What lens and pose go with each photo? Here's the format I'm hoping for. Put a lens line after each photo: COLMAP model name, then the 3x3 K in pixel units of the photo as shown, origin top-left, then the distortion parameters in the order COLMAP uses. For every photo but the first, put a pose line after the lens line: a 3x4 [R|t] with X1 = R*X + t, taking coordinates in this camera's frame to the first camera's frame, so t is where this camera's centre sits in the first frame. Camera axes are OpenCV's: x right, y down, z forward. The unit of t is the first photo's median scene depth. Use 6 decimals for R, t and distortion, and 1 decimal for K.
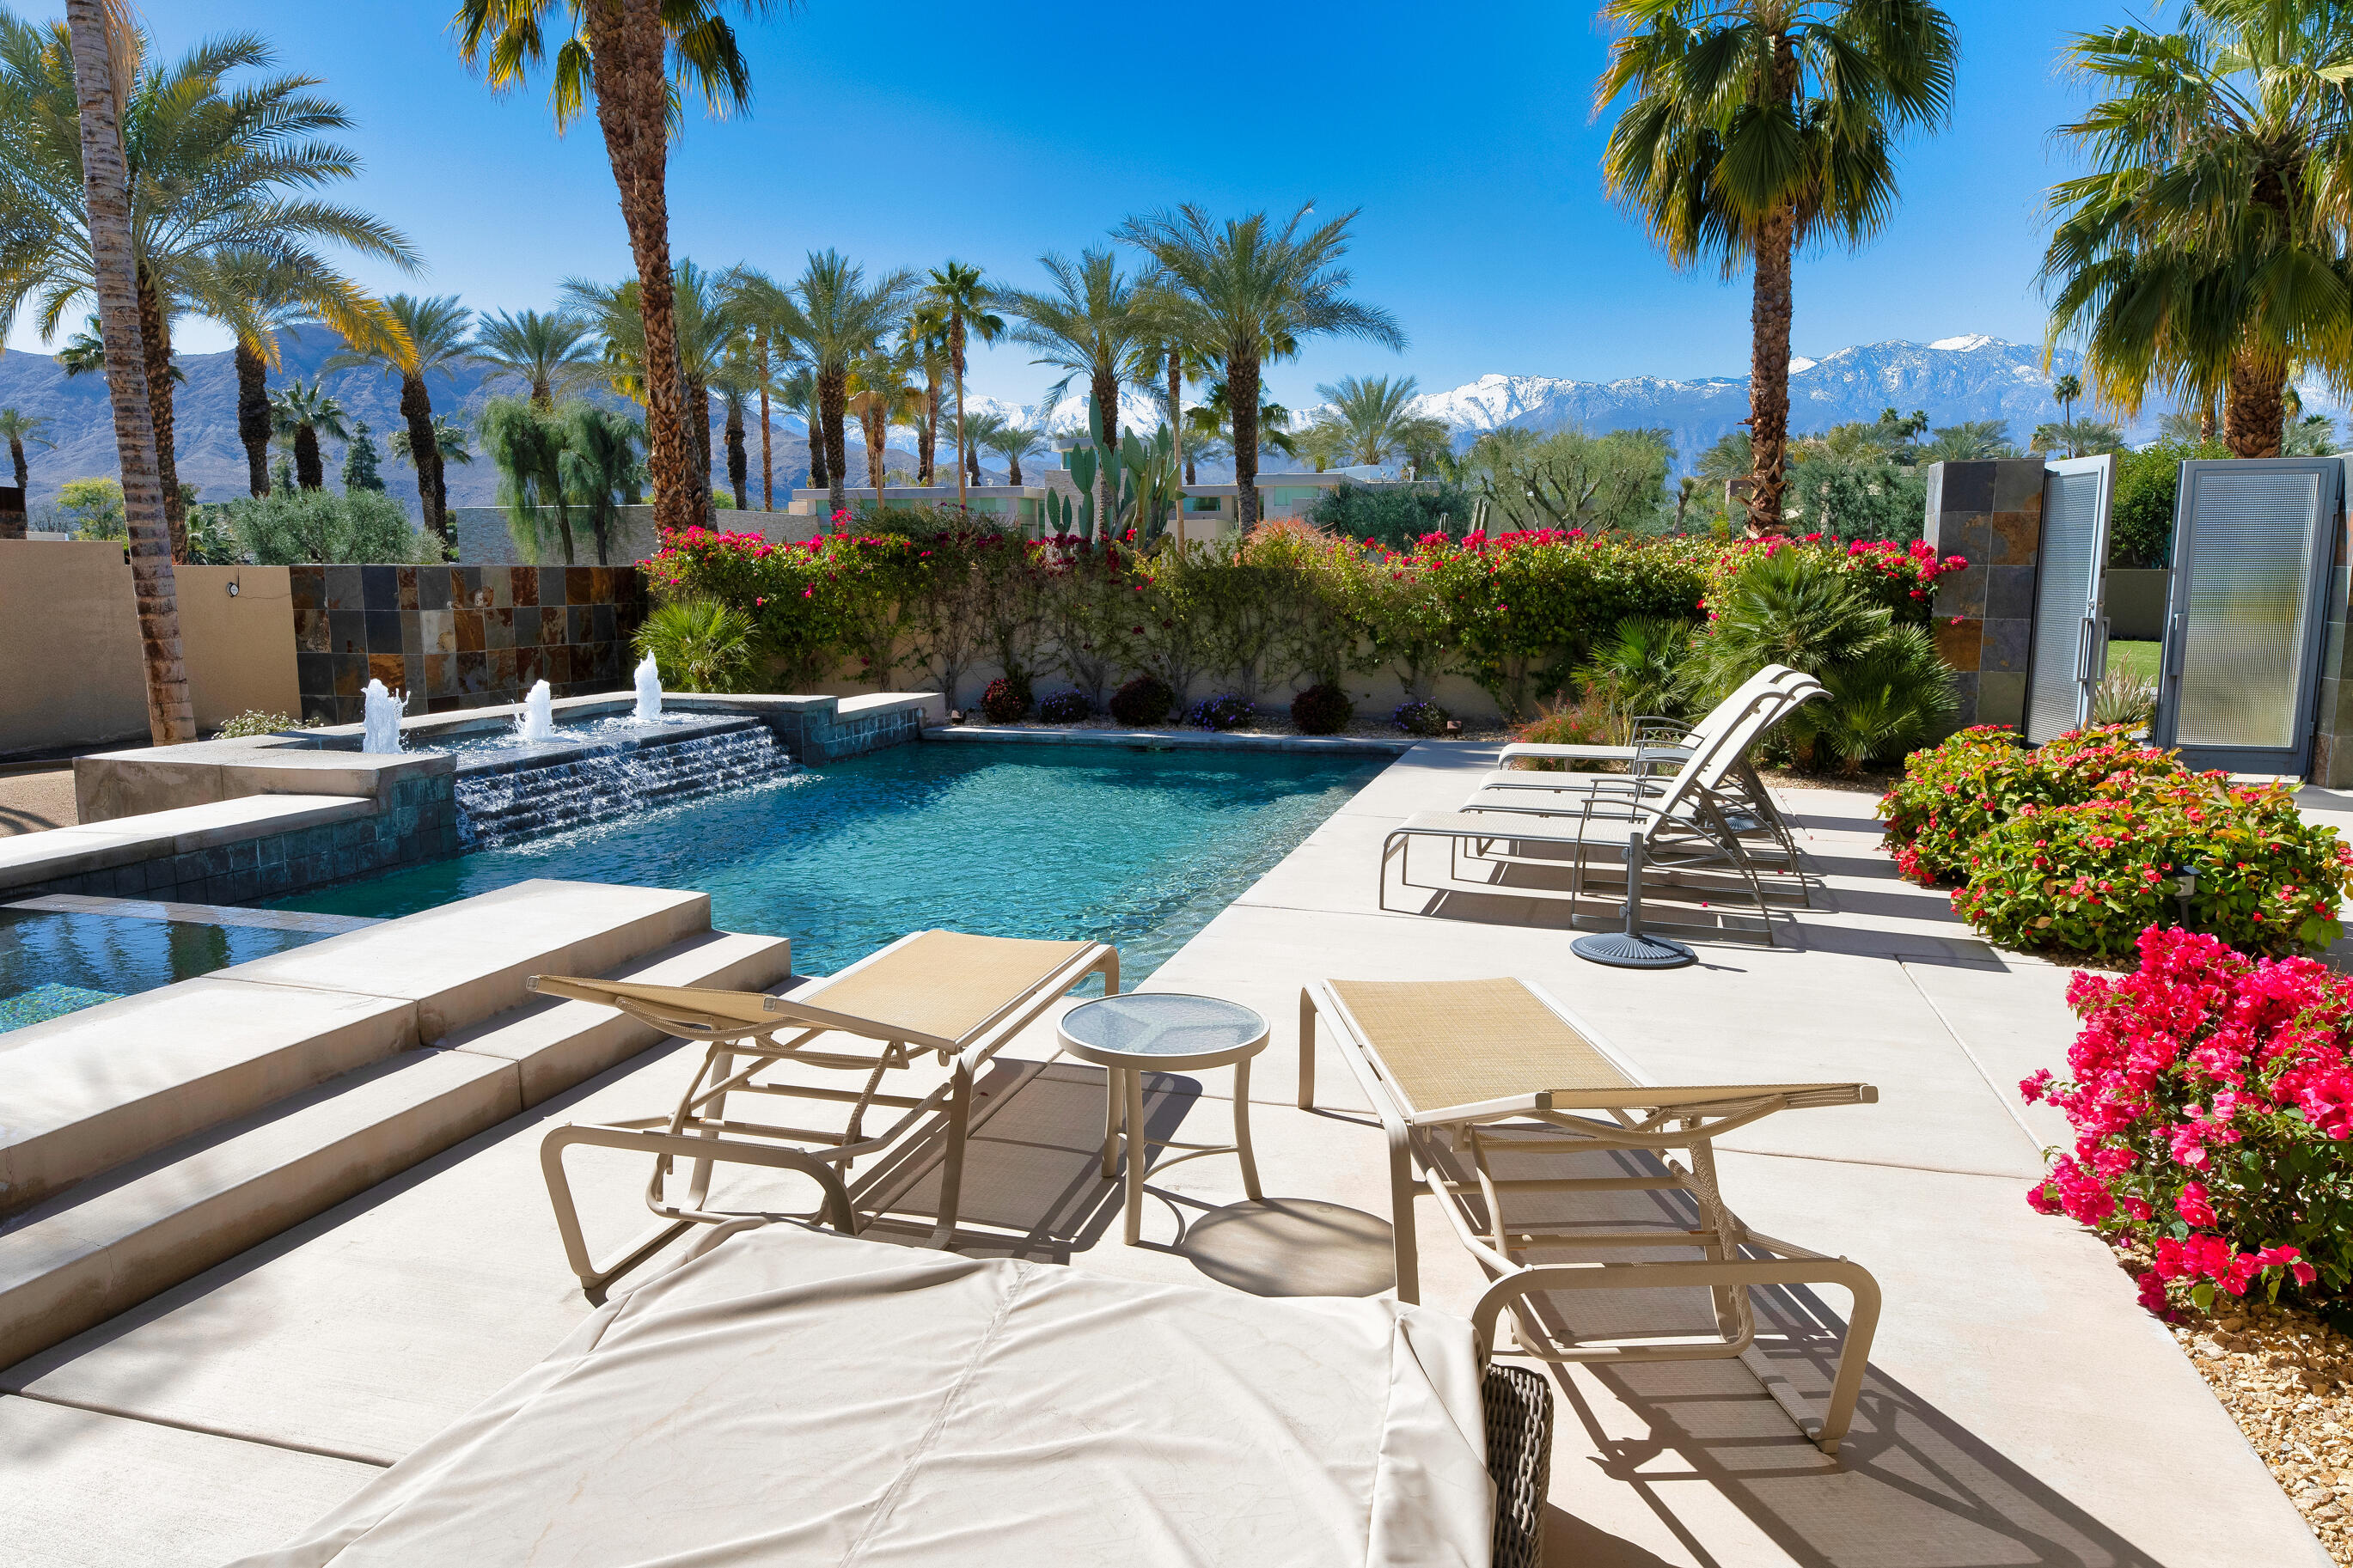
lens RADIAL K [[1499.5, 0, 1169.6], [0, 1499.5, 791.2], [0, 0, 1]] dist [0.008136, 0.001223]
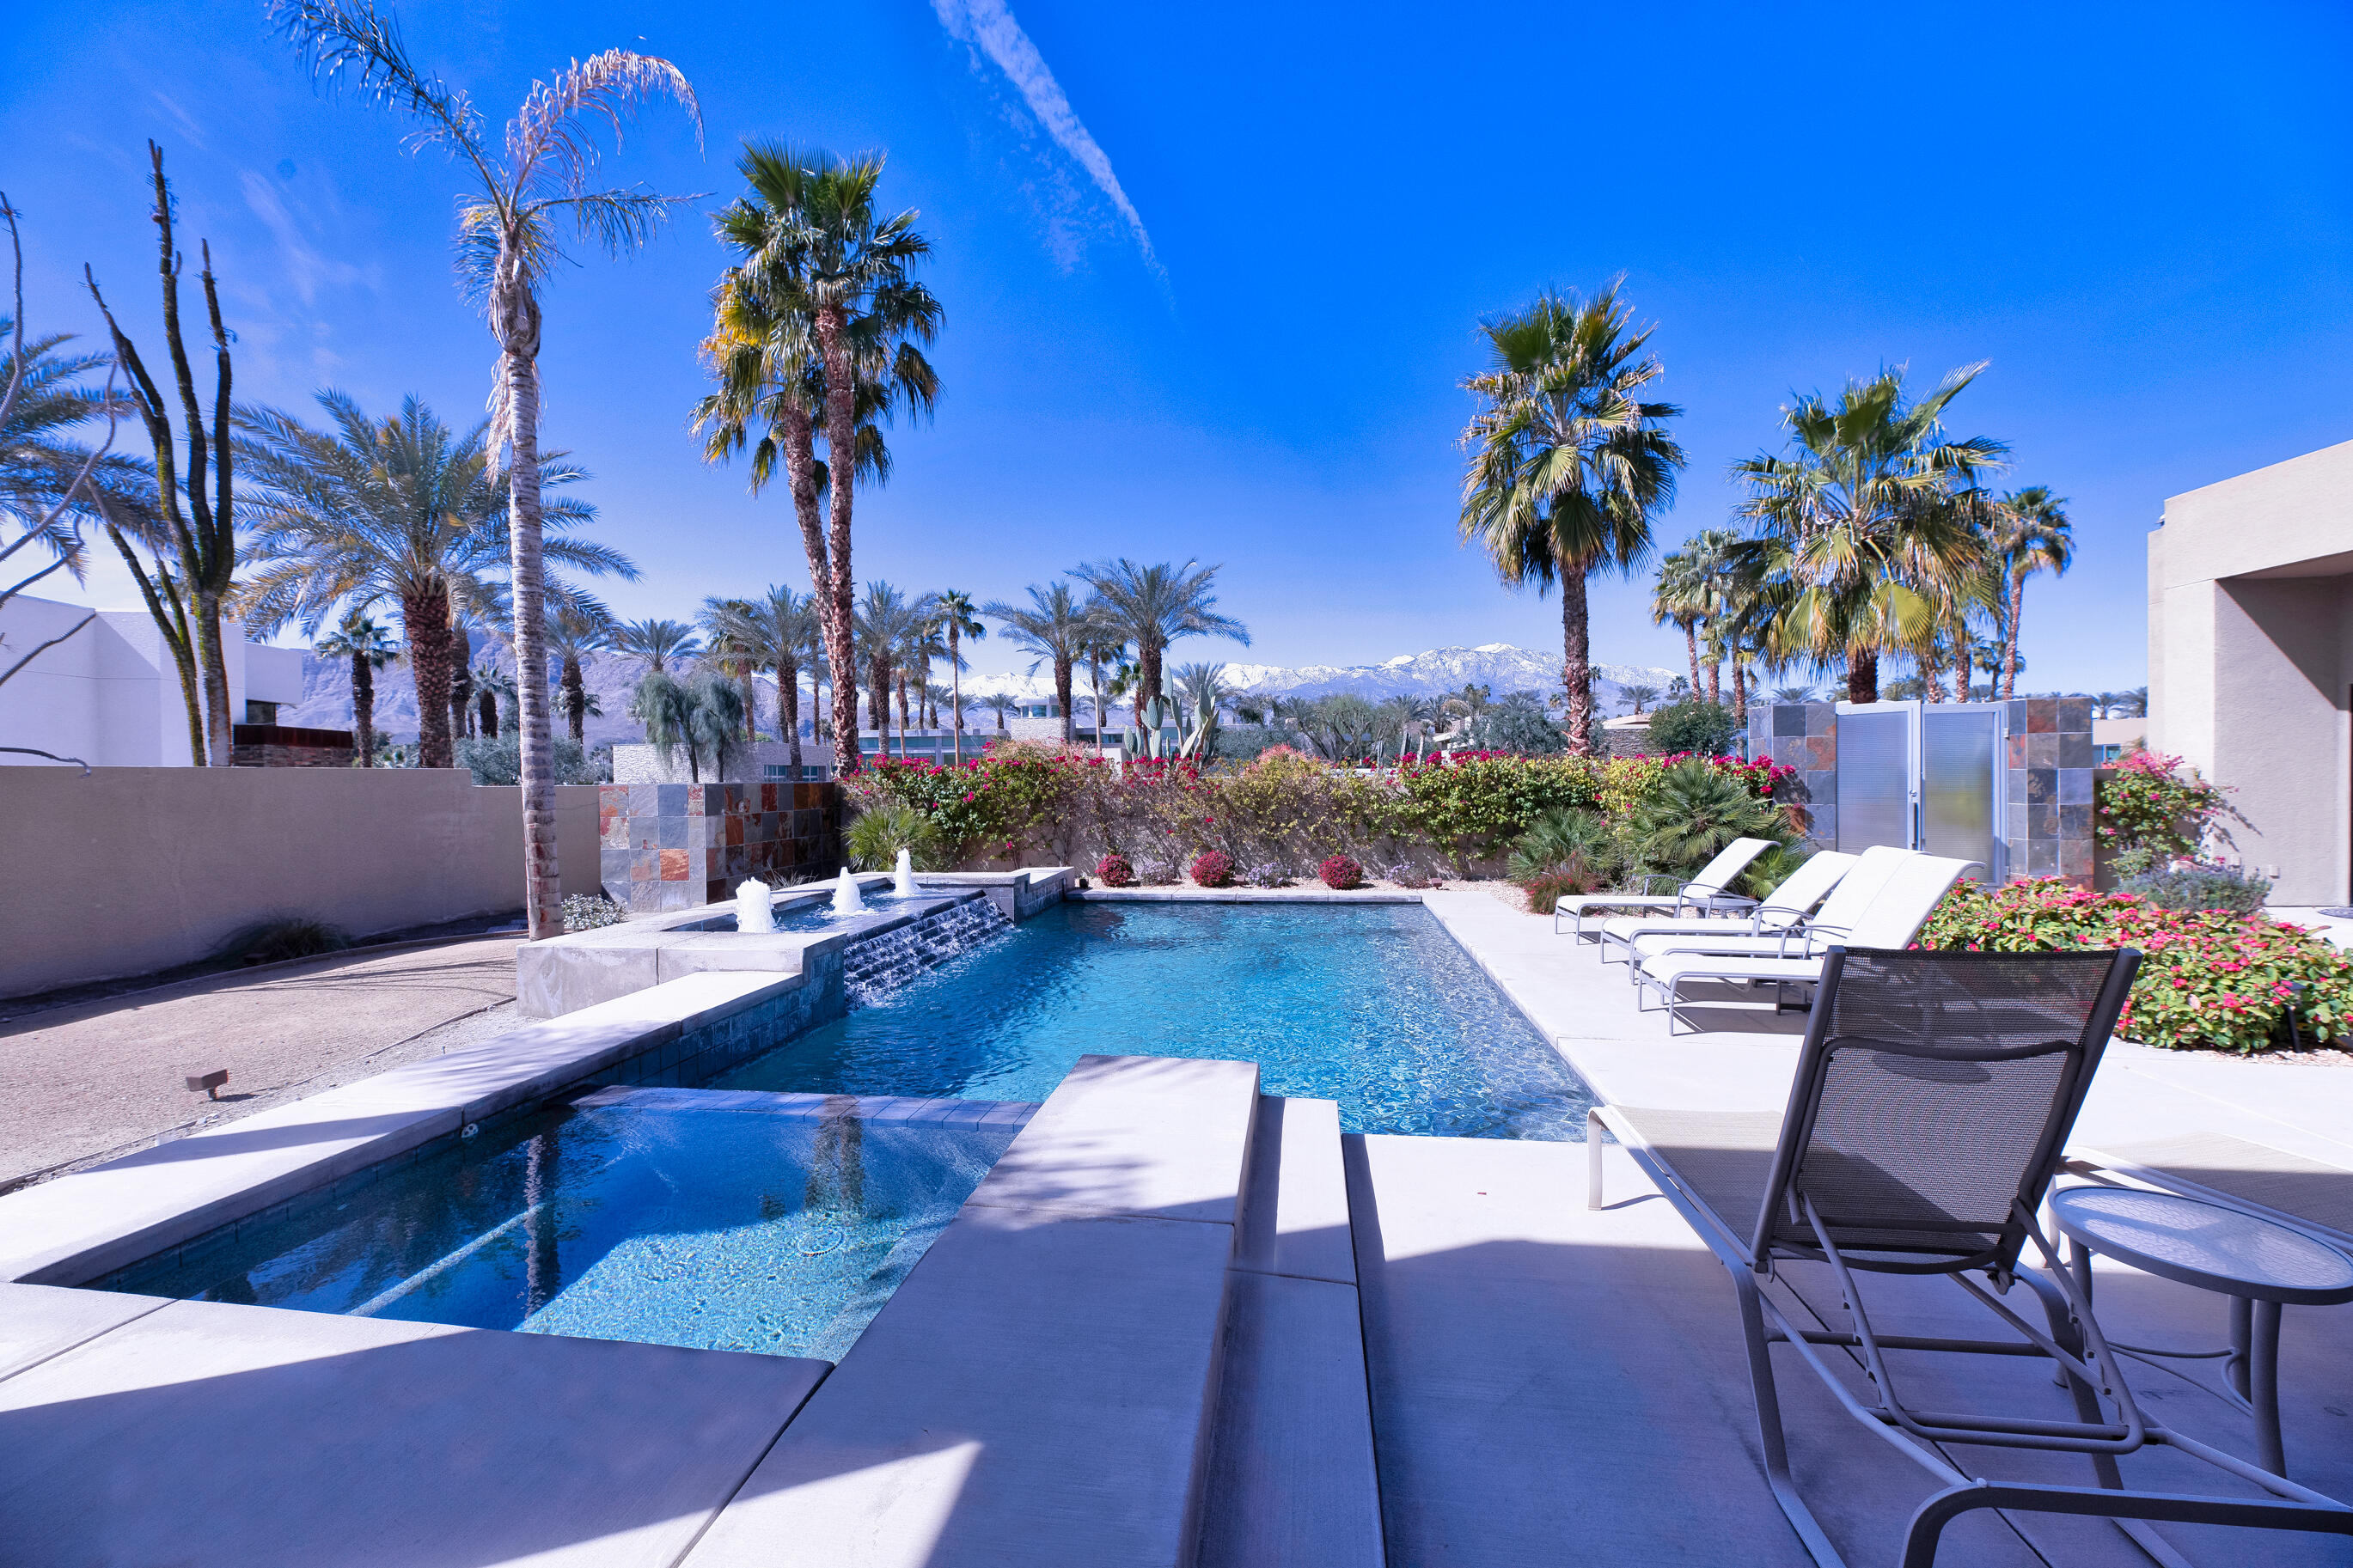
lens RADIAL K [[929.3, 0, 1168.8], [0, 929.3, 796.0], [0, 0, 1]] dist [-0.001981, -0.000498]
pose [[0.990708, -0.014679, 0.135215, -0.111155], [0.031906, 0.991500, -0.126136, -0.011001], [-0.132214, 0.129278, 0.982755, 0.067767]]
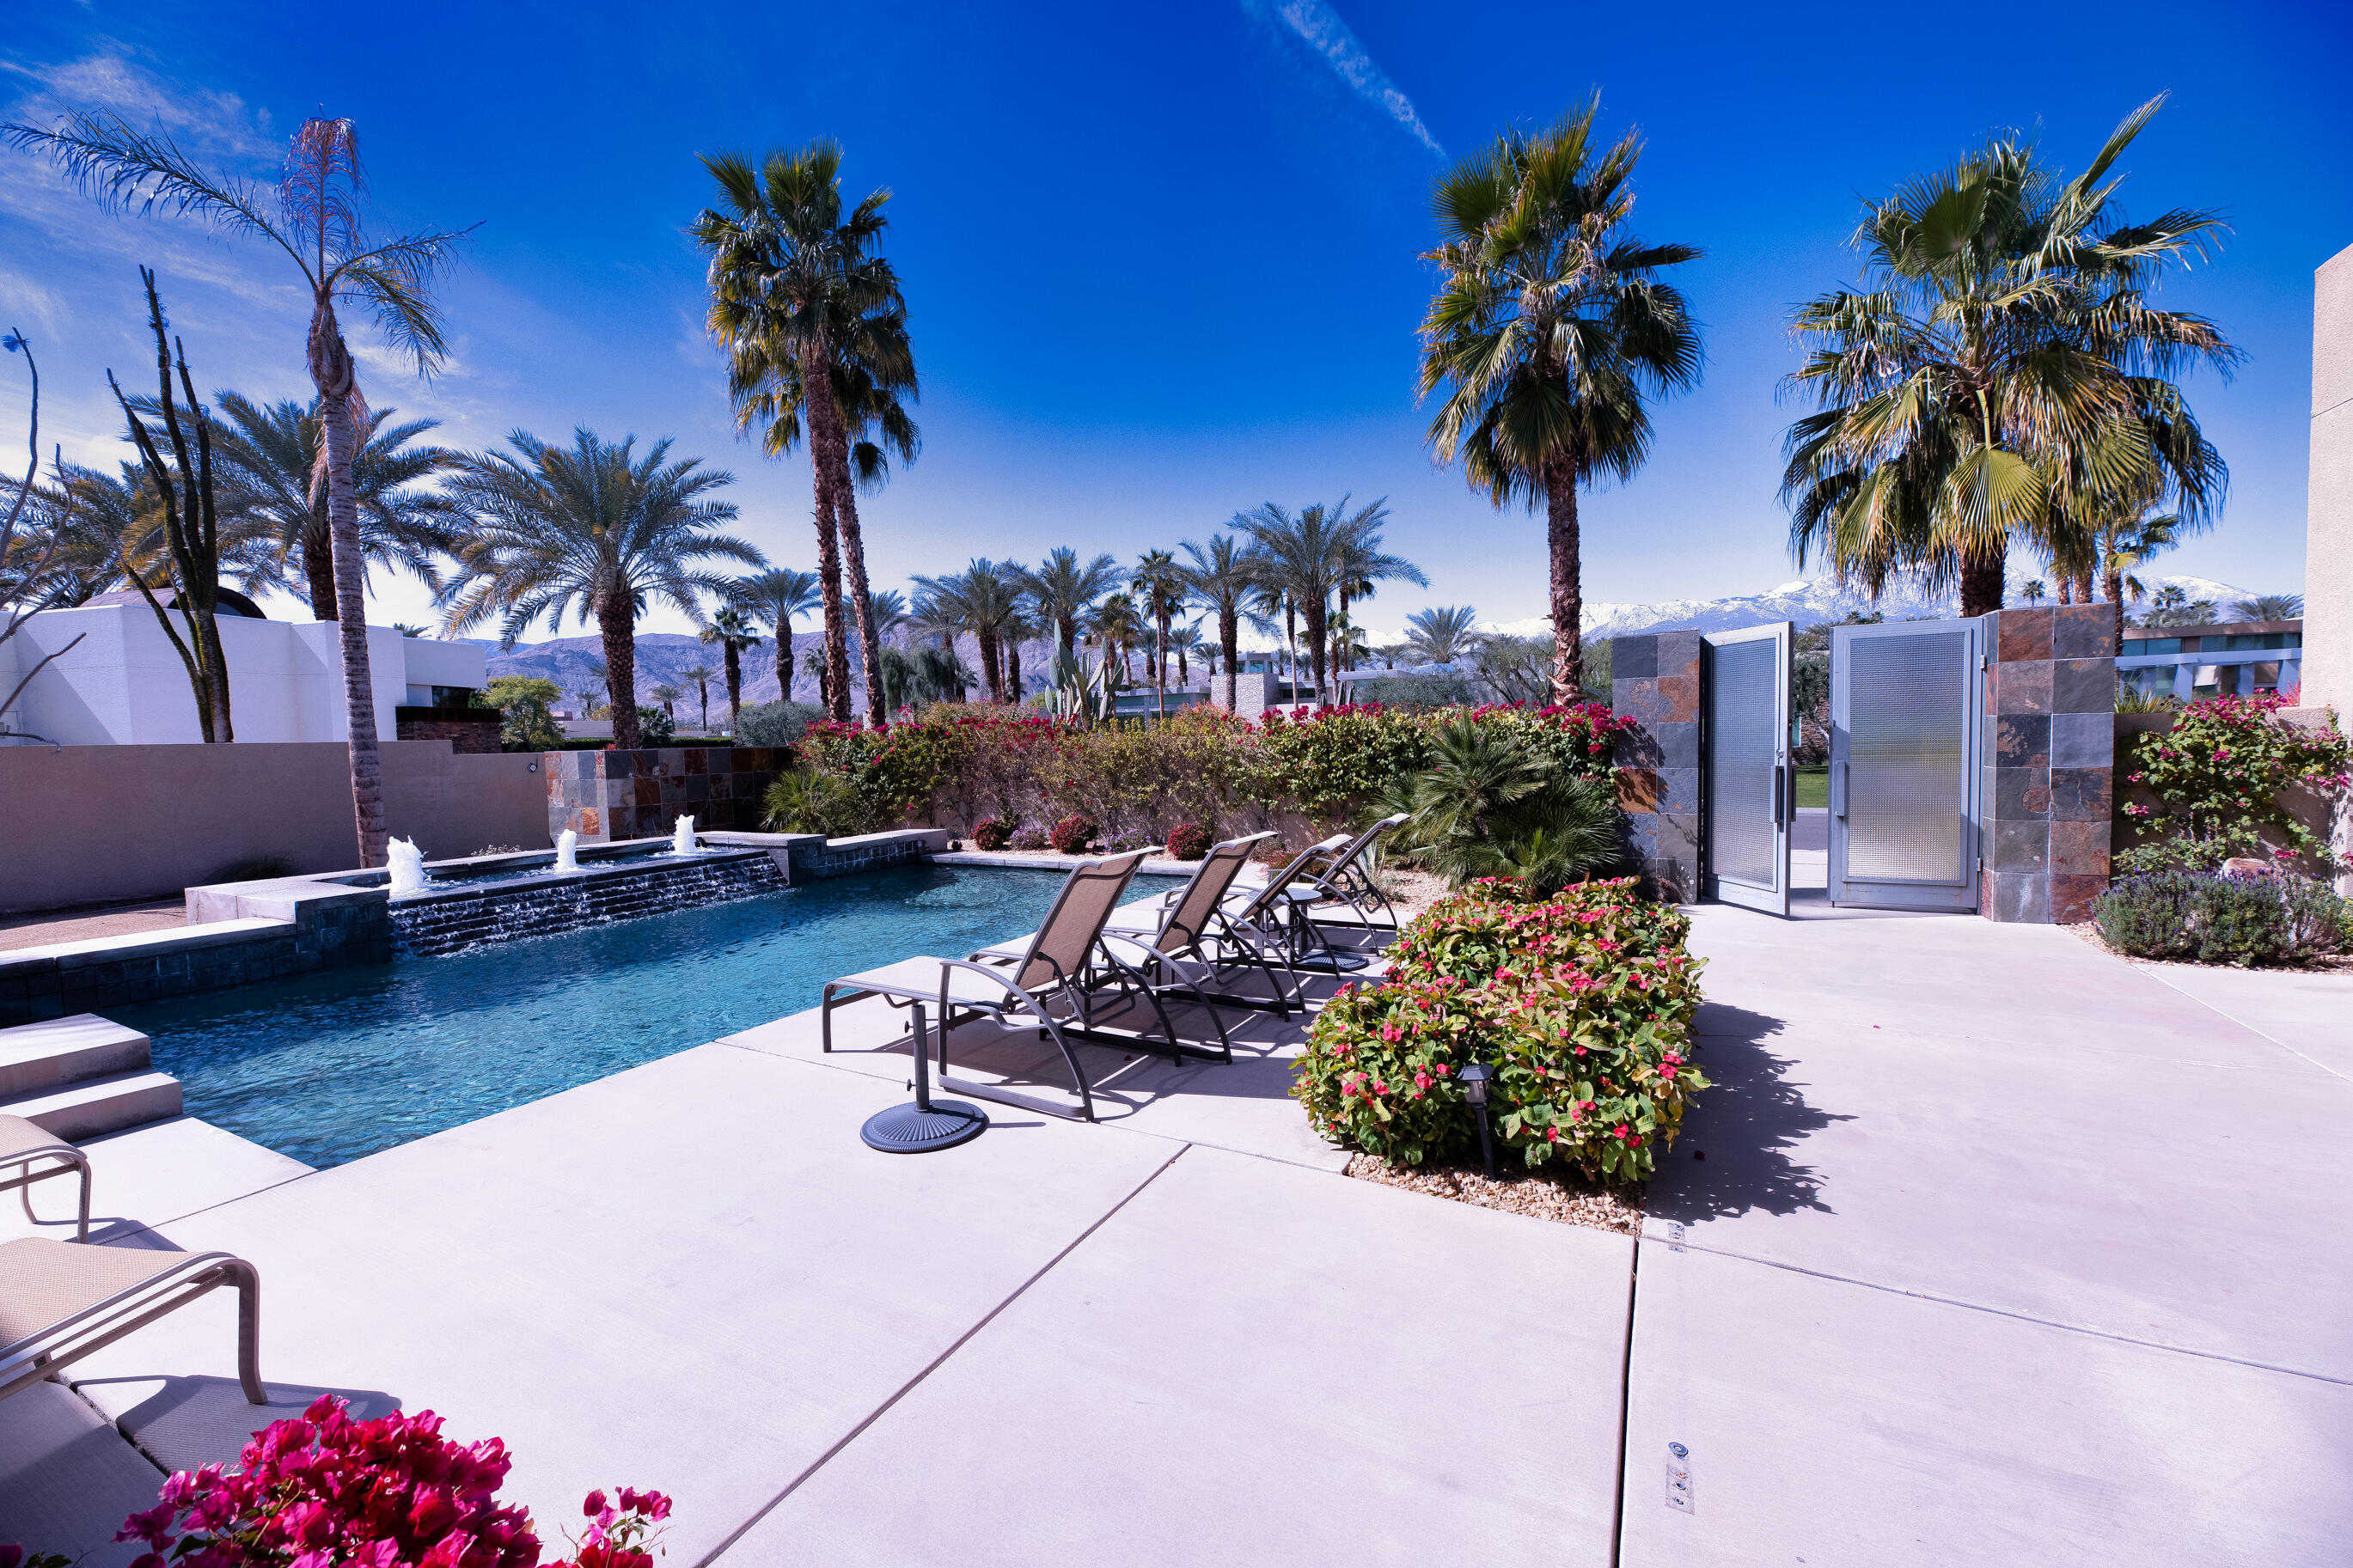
lens RADIAL K [[931.8, 0, 1172.4], [0, 931.8, 798.1], [0, 0, 1]] dist [-0.001310, -0.000167]
pose [[0.979876, -0.012175, -0.199235, 0.148302], [-0.003952, 0.996759, -0.080346, -0.014912], [0.199568, 0.079517, 0.976652, 0.103320]]
